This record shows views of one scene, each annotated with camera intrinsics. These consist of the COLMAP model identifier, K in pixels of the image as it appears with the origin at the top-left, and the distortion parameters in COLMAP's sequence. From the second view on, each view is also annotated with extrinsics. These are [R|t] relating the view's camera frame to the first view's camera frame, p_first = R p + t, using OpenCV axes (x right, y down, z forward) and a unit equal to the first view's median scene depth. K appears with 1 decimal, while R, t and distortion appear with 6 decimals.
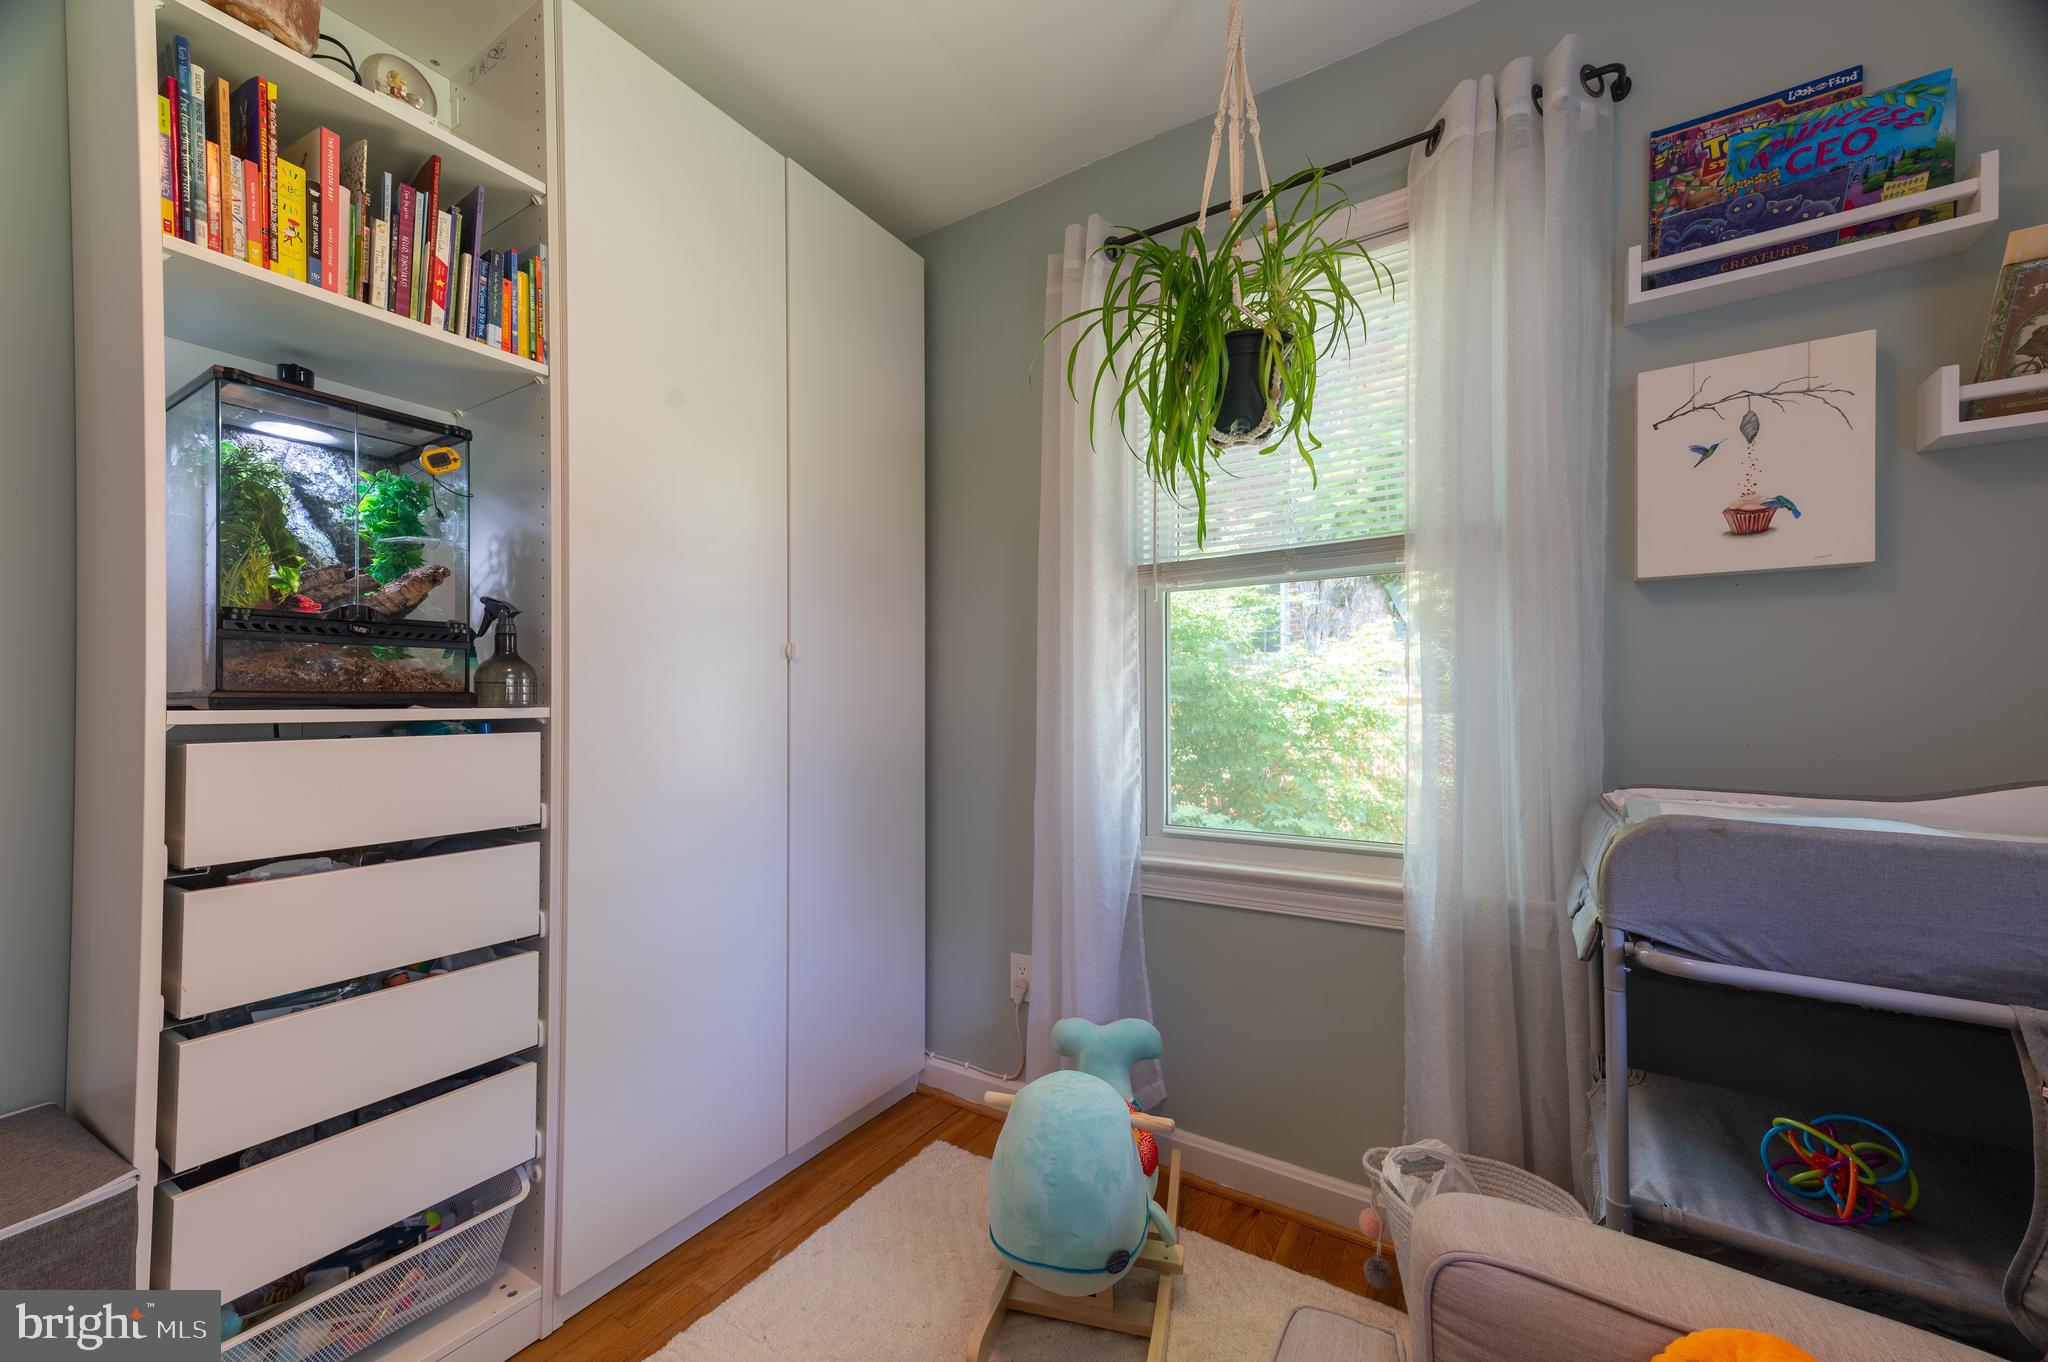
lens RADIAL K [[798.8, 0, 1020.4], [0, 798.8, 693.9], [0, 0, 1]] dist [0.018305, -0.000214]
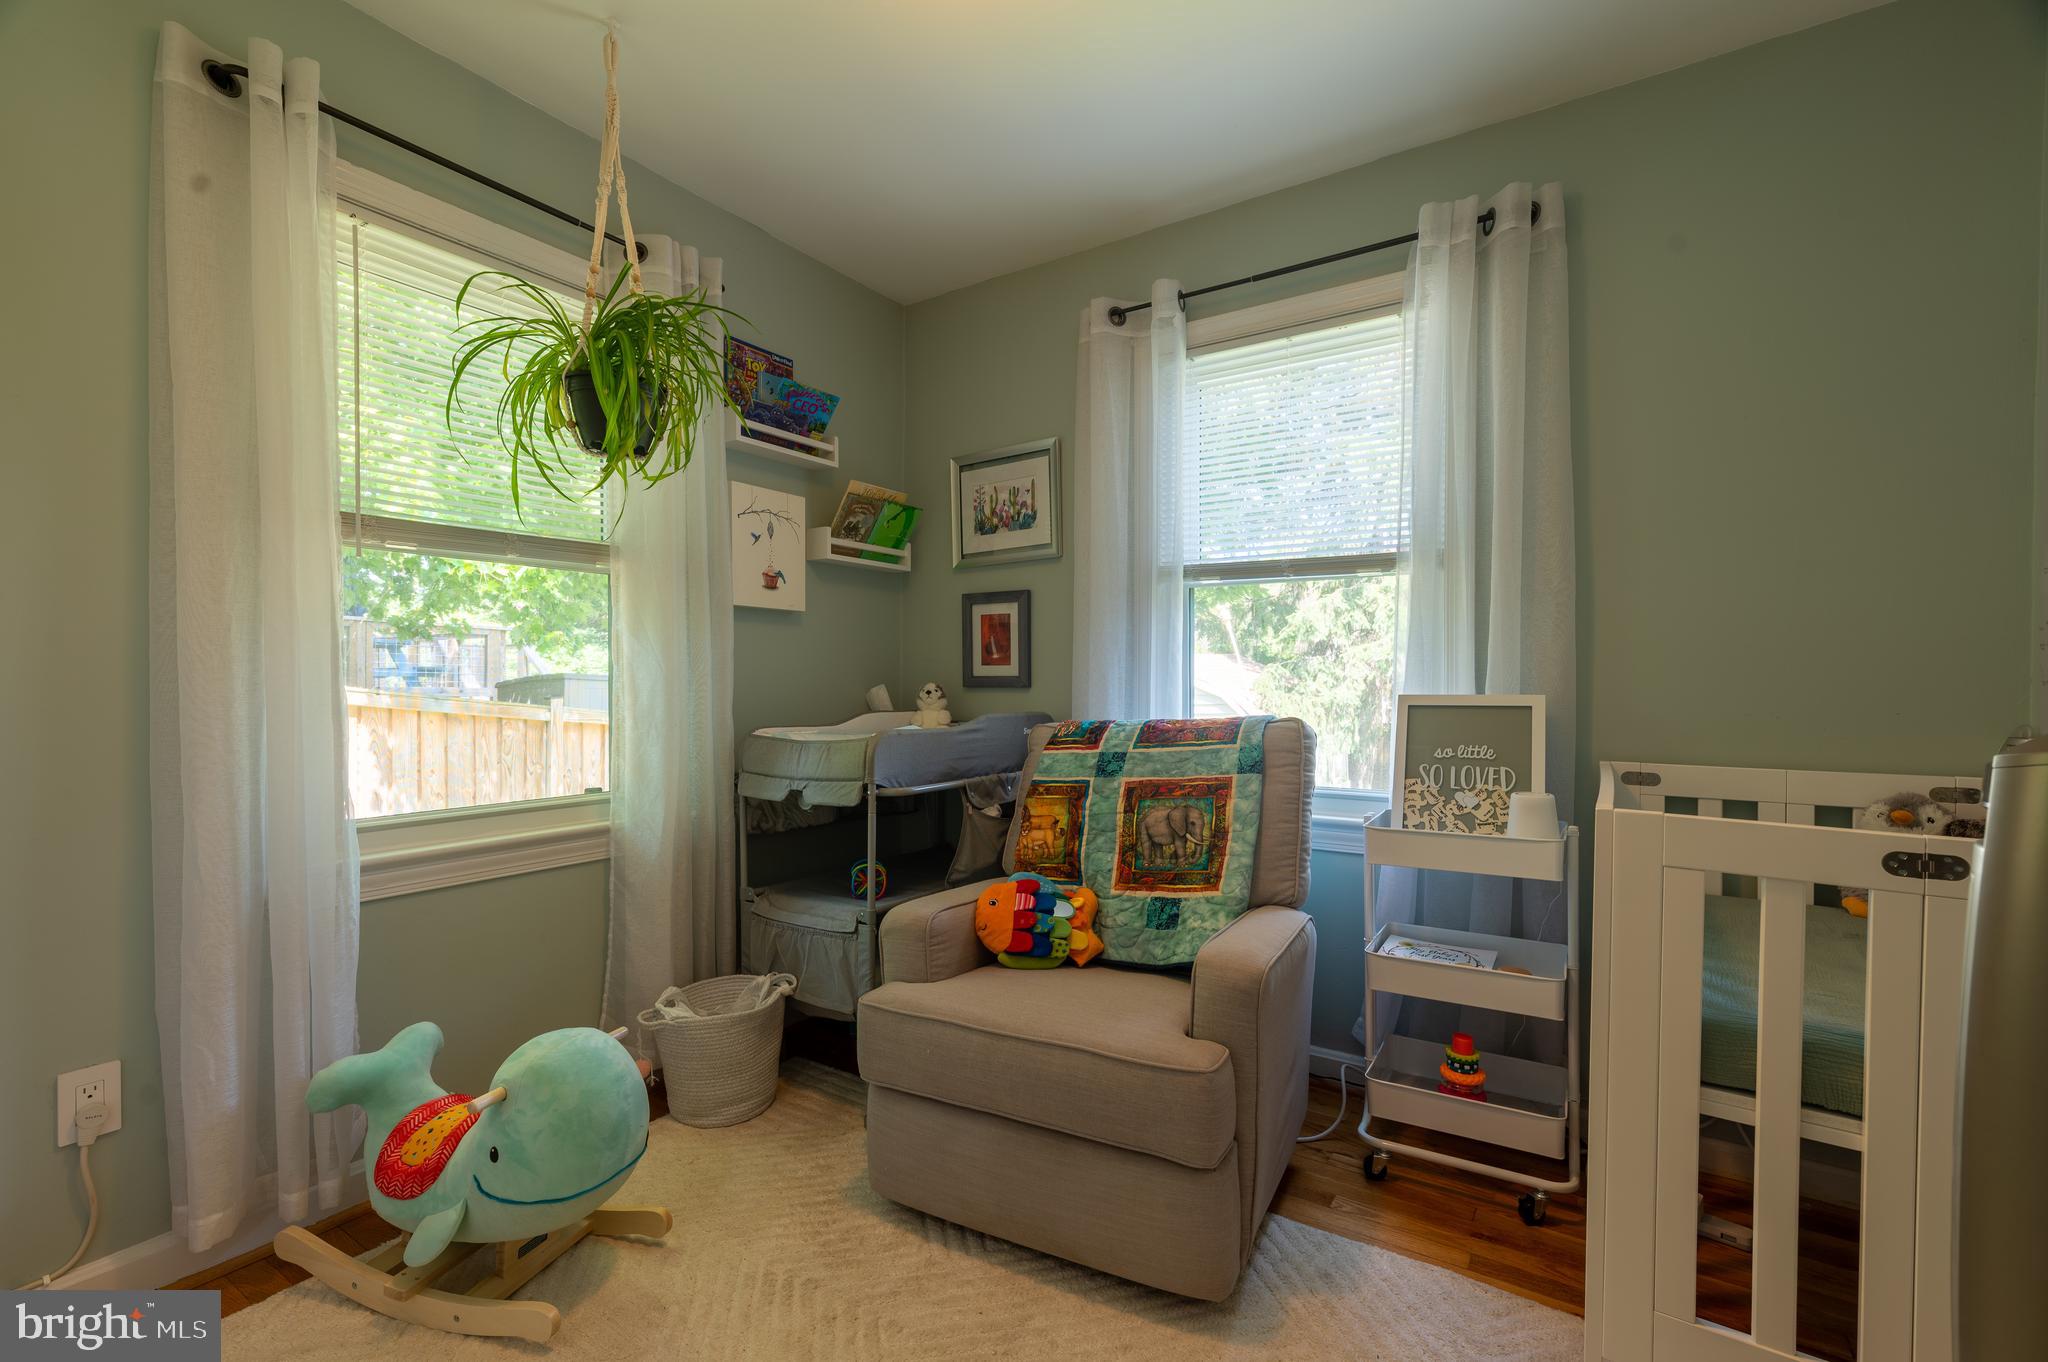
lens RADIAL K [[913.3, 0, 1019.9], [0, 913.3, 686.5], [0, 0, 1]] dist [0.019392, -0.001133]
pose [[0.000585, -0.001873, 0.999998, -1.171707], [-0.014656, 0.999891, 0.001881, 0.013305], [-0.999892, -0.014657, 0.000557, 0.426685]]
